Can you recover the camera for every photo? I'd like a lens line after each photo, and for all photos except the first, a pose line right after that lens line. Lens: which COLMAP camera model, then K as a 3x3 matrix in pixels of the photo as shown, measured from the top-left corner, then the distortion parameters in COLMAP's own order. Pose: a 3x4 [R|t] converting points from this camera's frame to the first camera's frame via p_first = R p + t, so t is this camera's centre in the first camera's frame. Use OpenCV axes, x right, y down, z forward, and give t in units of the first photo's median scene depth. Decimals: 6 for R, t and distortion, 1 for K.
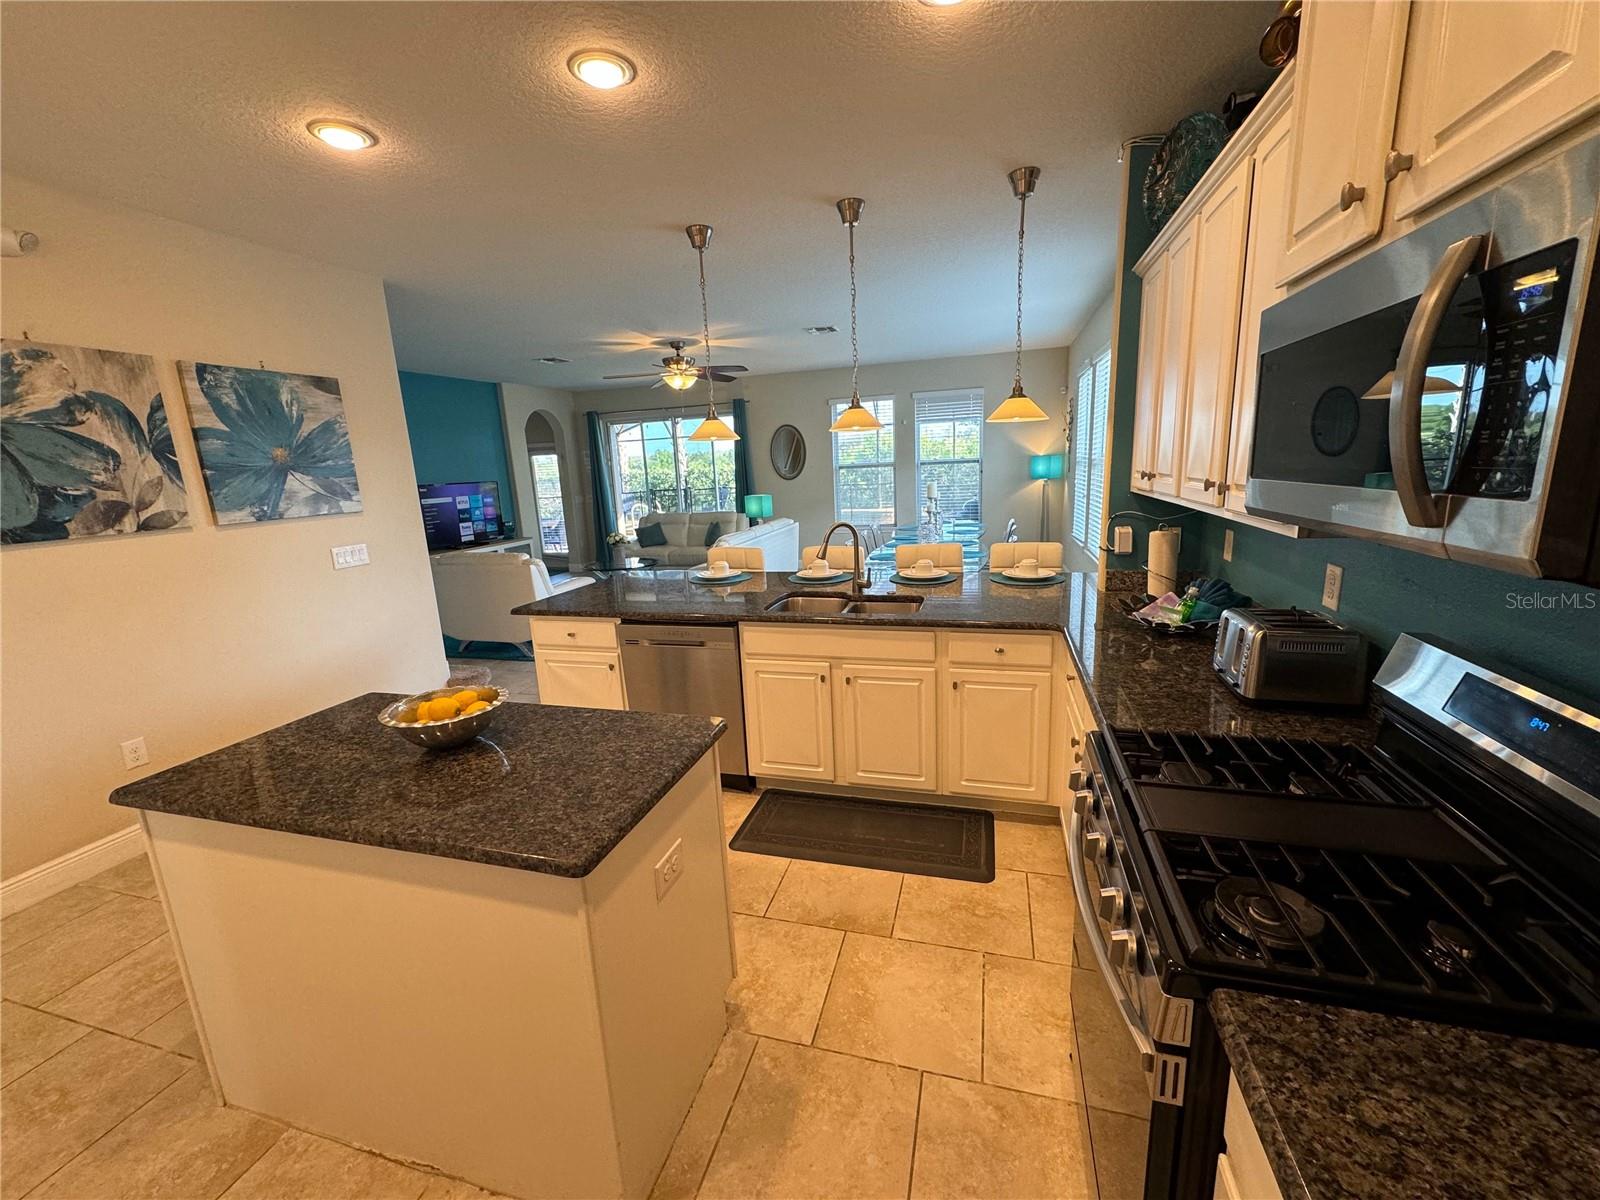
lens RADIAL K [[636.0, 0, 797.2], [0, 636.0, 591.9], [0, 0, 1]] dist [-0.001688, 0.000580]
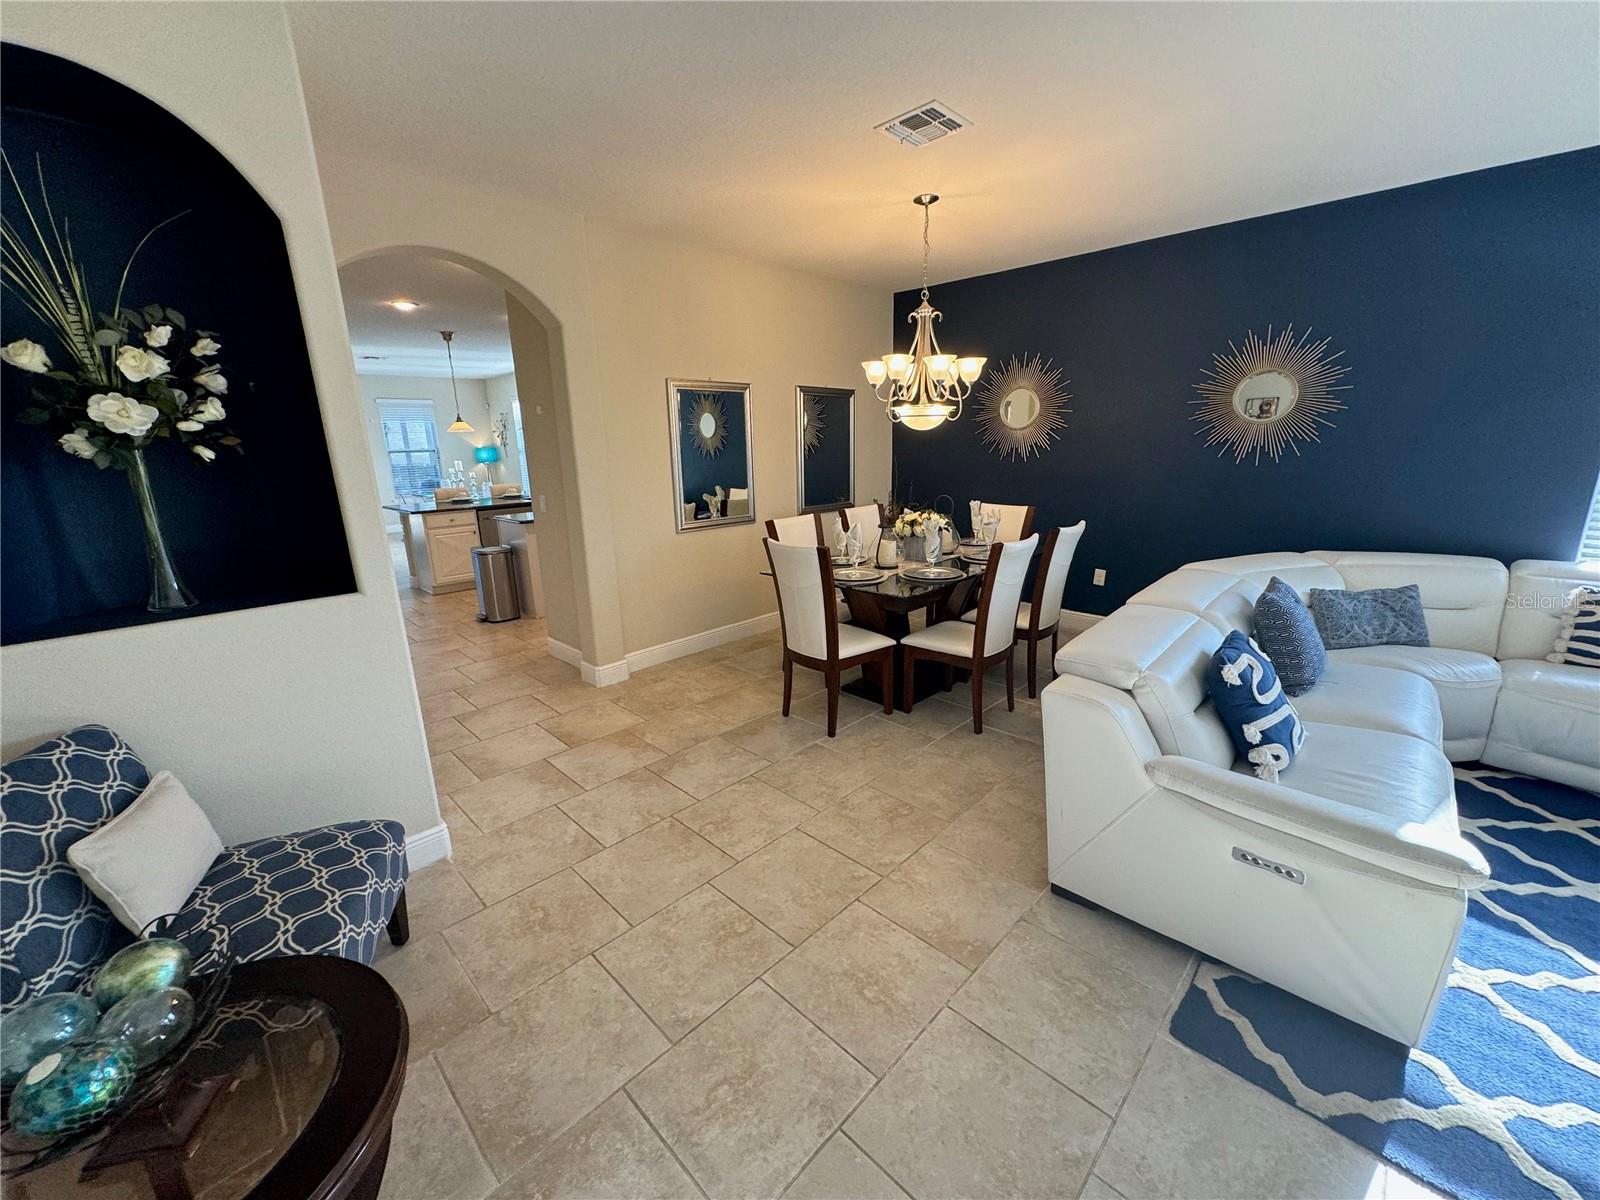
lens RADIAL K [[636.0, 0, 802.0], [0, 636.0, 596.7], [0, 0, 1]] dist [-0.001688, 0.000580]
pose [[0.470889, -0.182072, 0.863200, -1.879696], [0.177144, 0.978056, 0.109663, 0.325019], [-0.864224, 0.101272, 0.492809, -1.169739]]
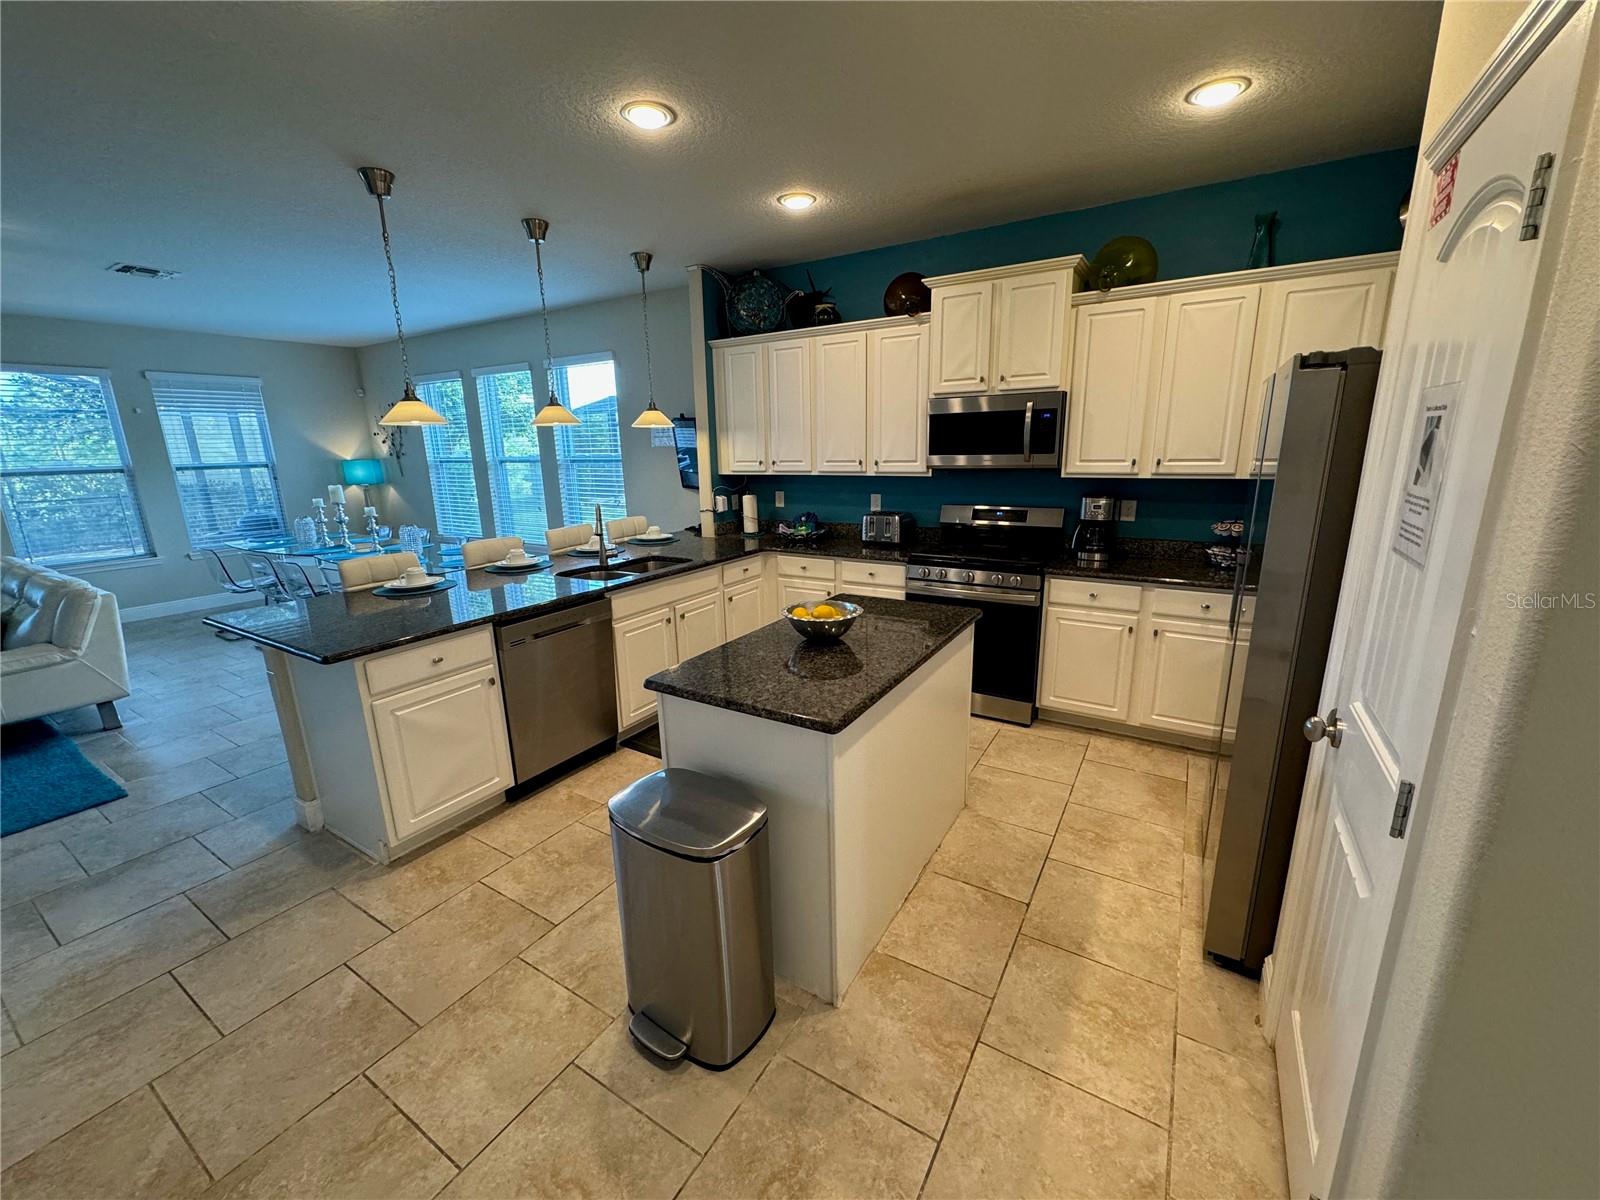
lens RADIAL K [[636.0, 0, 804.3], [0, 636.0, 597.6], [0, 0, 1]] dist [-0.001688, 0.000580]
pose [[0.261188, -0.188902, 0.946624, -1.072281], [0.201338, 0.969757, 0.137966, -0.030431], [-0.944057, 0.154556, 0.291322, 0.356814]]
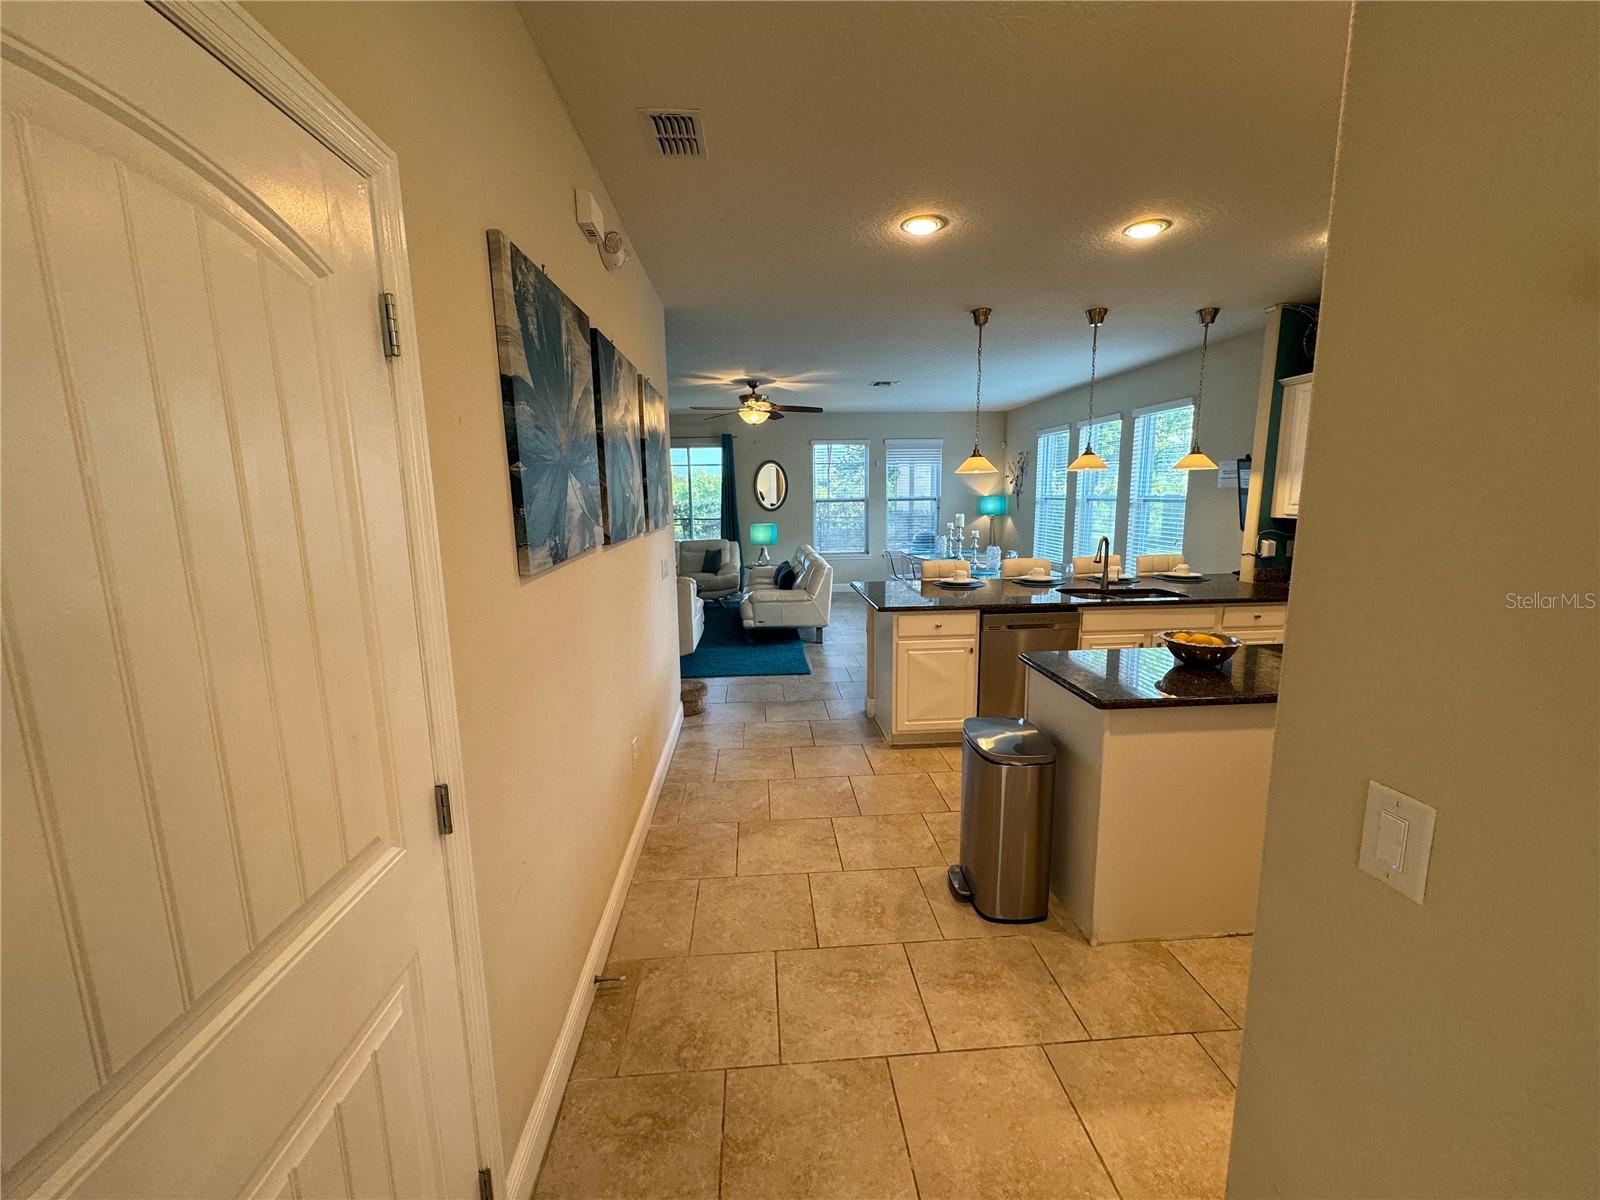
lens RADIAL K [[636.0, 0, 800.2], [0, 636.0, 594.3], [0, 0, 1]] dist [-0.001688, 0.000580]
pose [[0.936895, -0.022351, 0.348896, -1.131556], [0.041462, 0.998015, -0.047403, 0.058058], [-0.347143, 0.058878, 0.935962, -0.055251]]
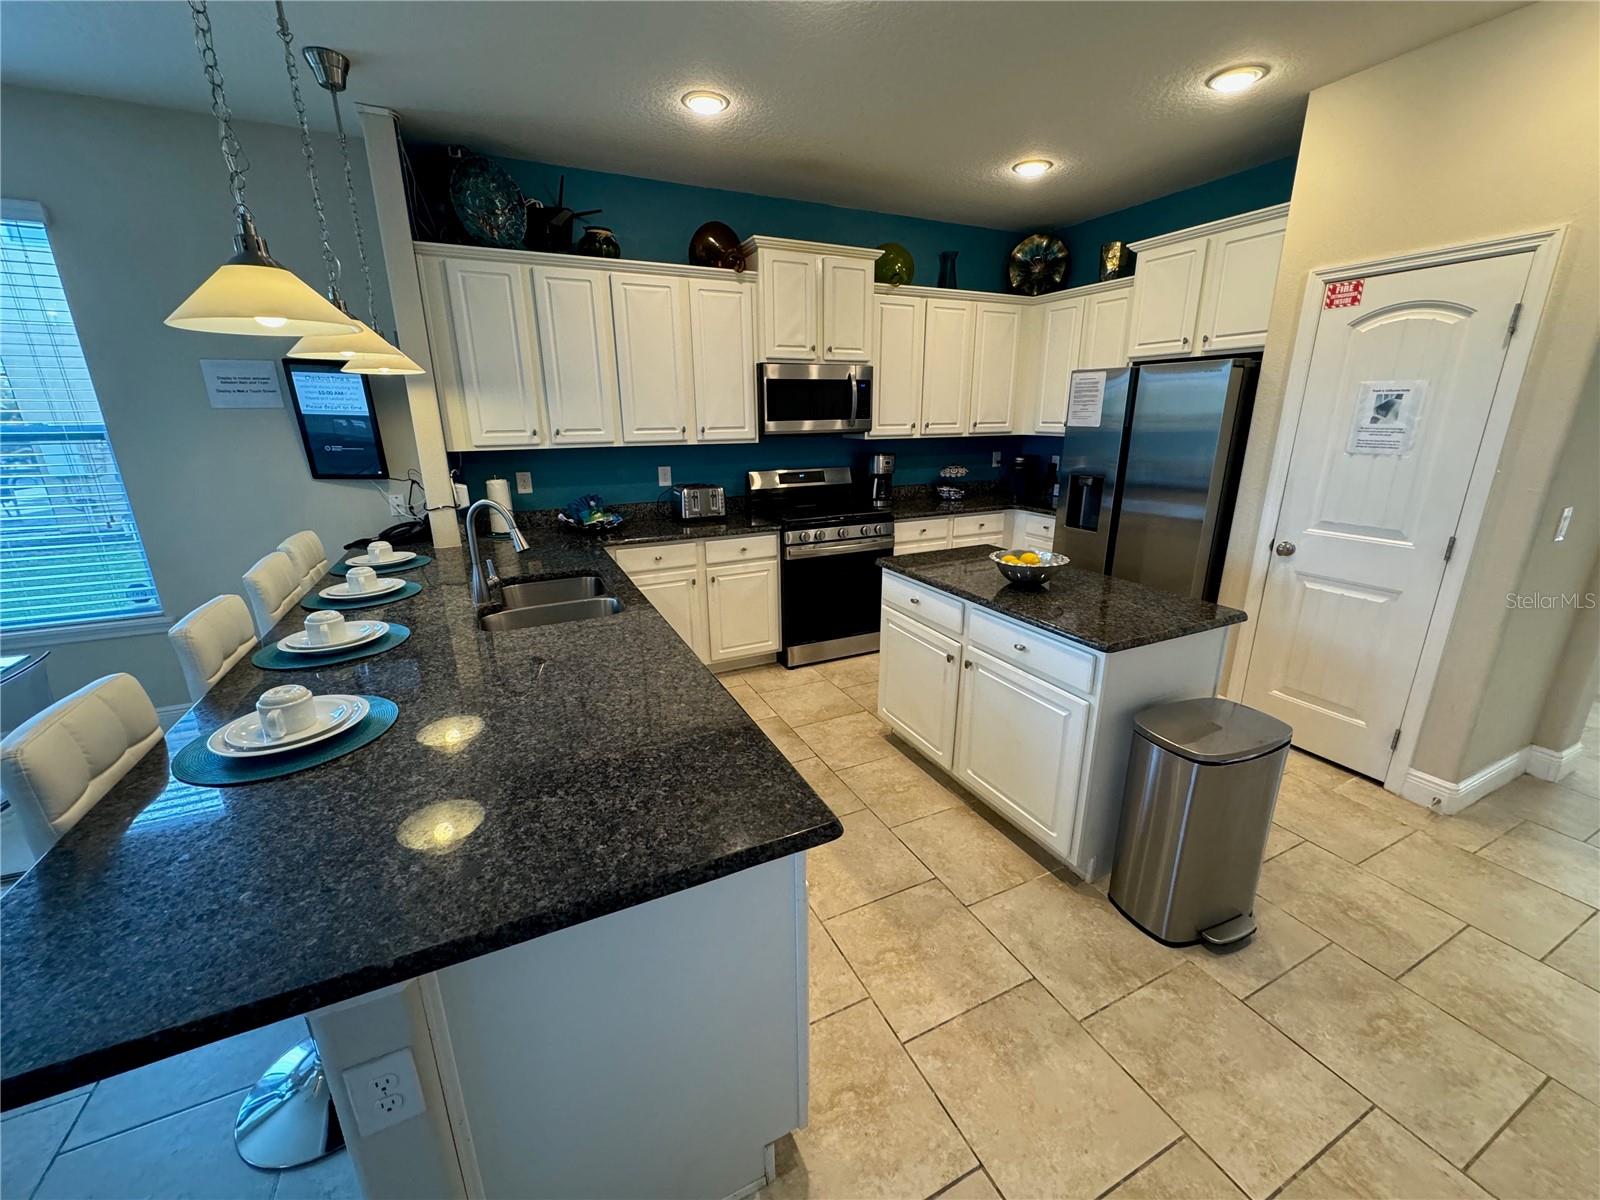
lens RADIAL K [[636.0, 0, 802.1], [0, 636.0, 596.6], [0, 0, 1]] dist [-0.001688, 0.000580]
pose [[-0.669948, -0.163036, 0.724285, -0.745345], [0.182064, 0.909719, 0.373181, -0.232710], [-0.719738, 0.381878, -0.579782, 1.312440]]
